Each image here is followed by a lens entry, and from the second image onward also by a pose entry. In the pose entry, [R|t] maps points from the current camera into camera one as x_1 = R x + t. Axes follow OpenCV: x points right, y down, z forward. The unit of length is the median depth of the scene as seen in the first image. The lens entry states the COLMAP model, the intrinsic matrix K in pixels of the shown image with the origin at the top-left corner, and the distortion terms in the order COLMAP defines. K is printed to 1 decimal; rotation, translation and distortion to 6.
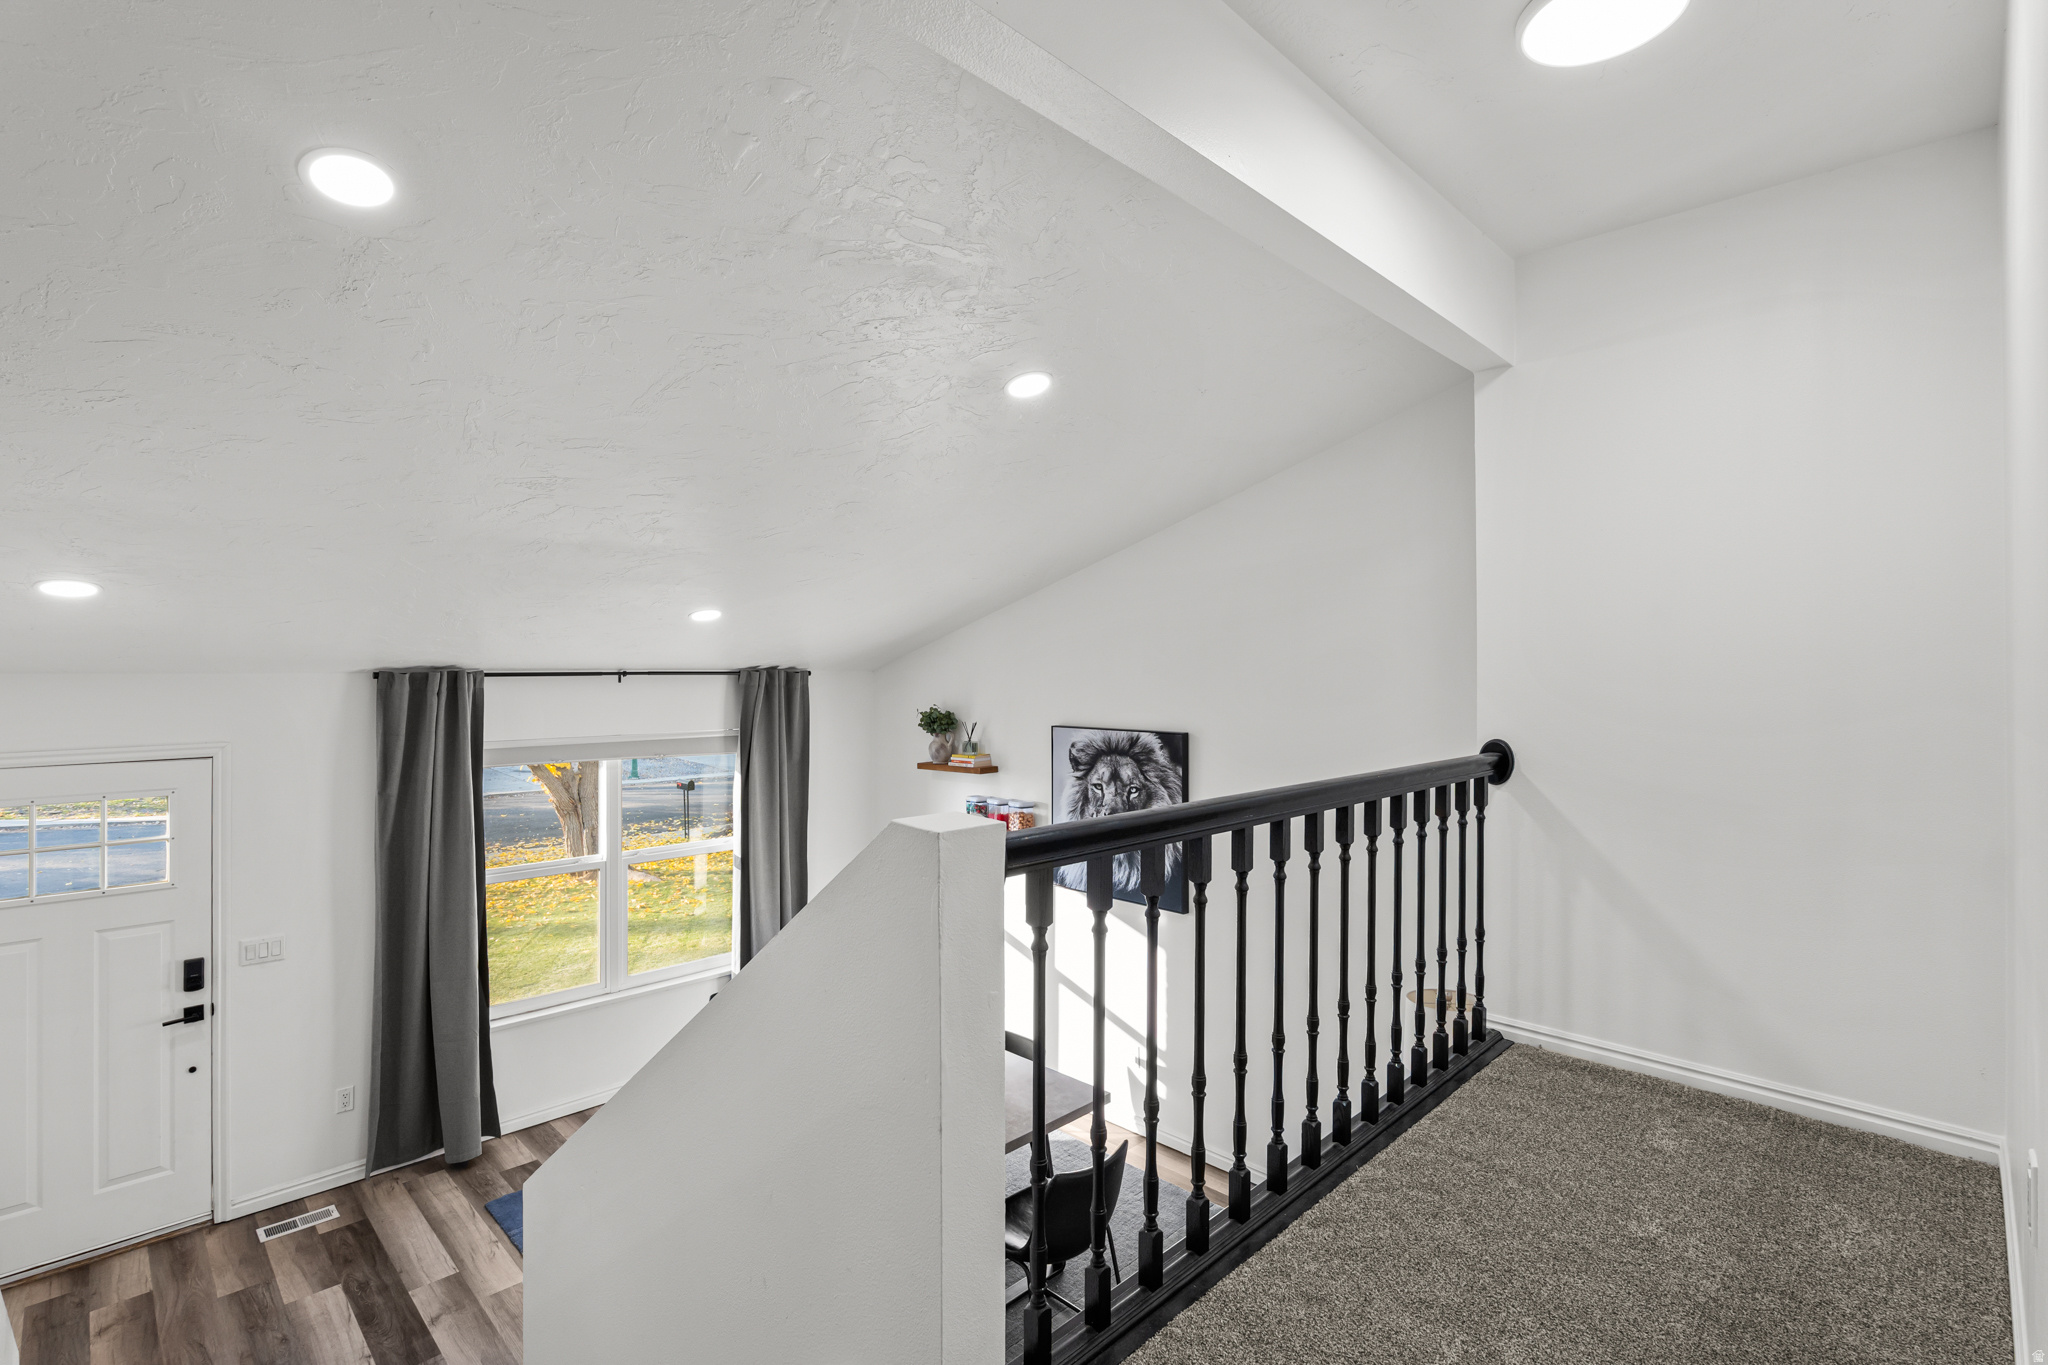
lens RADIAL K [[945.3, 0, 1018.0], [0, 945.3, 680.3], [0, 0, 1]] dist [-0.025351, 0.006938]
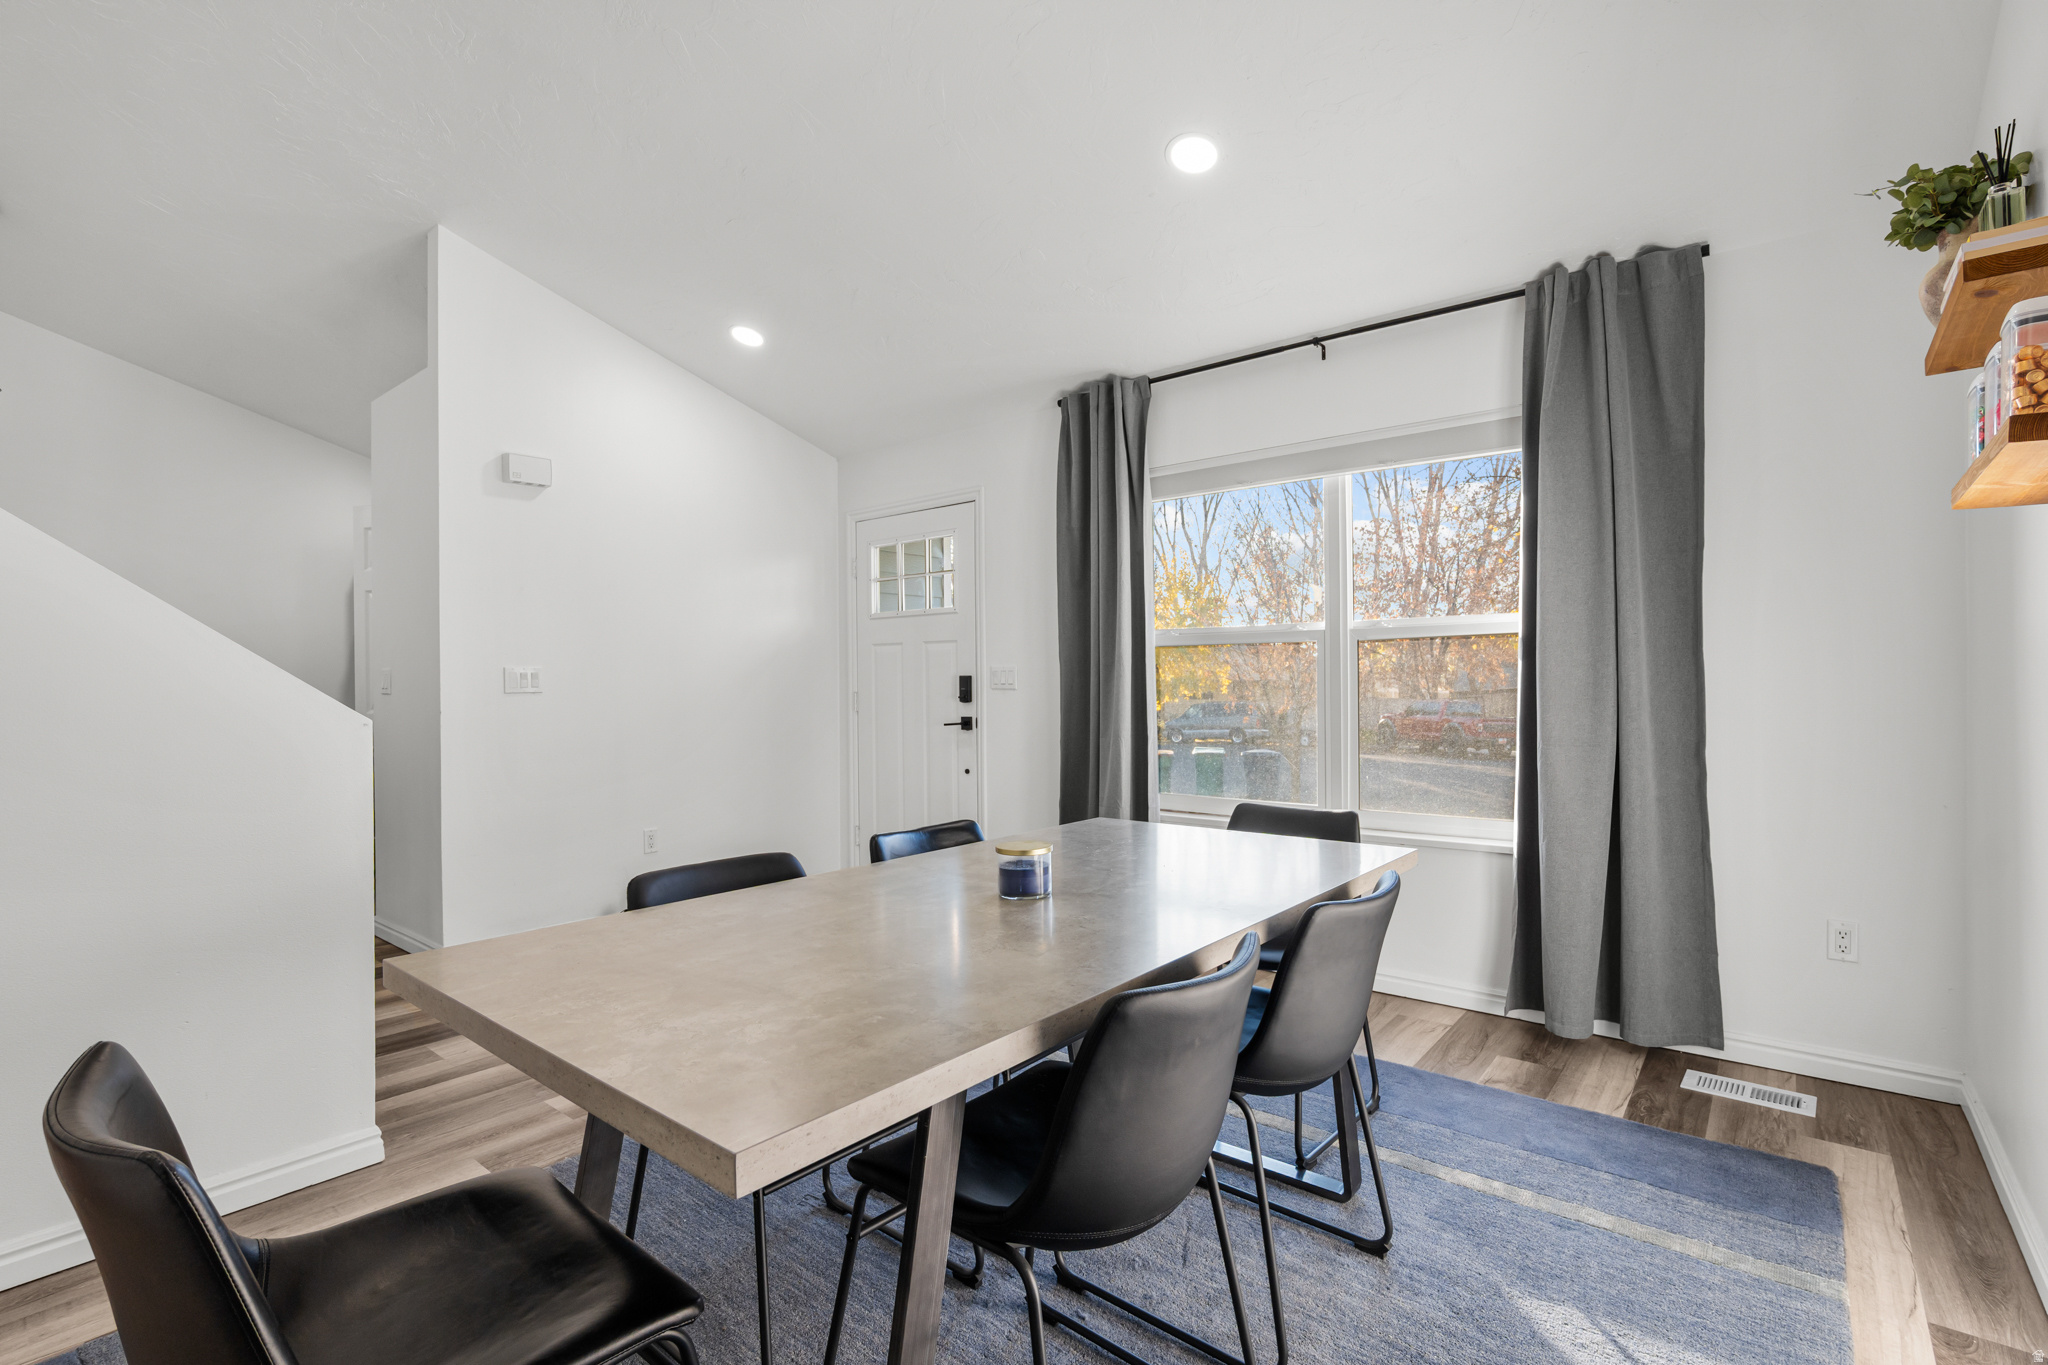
lens RADIAL K [[945.3, 0, 1078.9], [0, 945.3, 689.4], [0, 0, 1]] dist [-0.025351, 0.006938]
pose [[0.122484, 0.003518, -0.992464, 0.242705], [0.004250, 0.999983, 0.004069, 0.253268], [0.992461, -0.004716, 0.122467, 0.805739]]
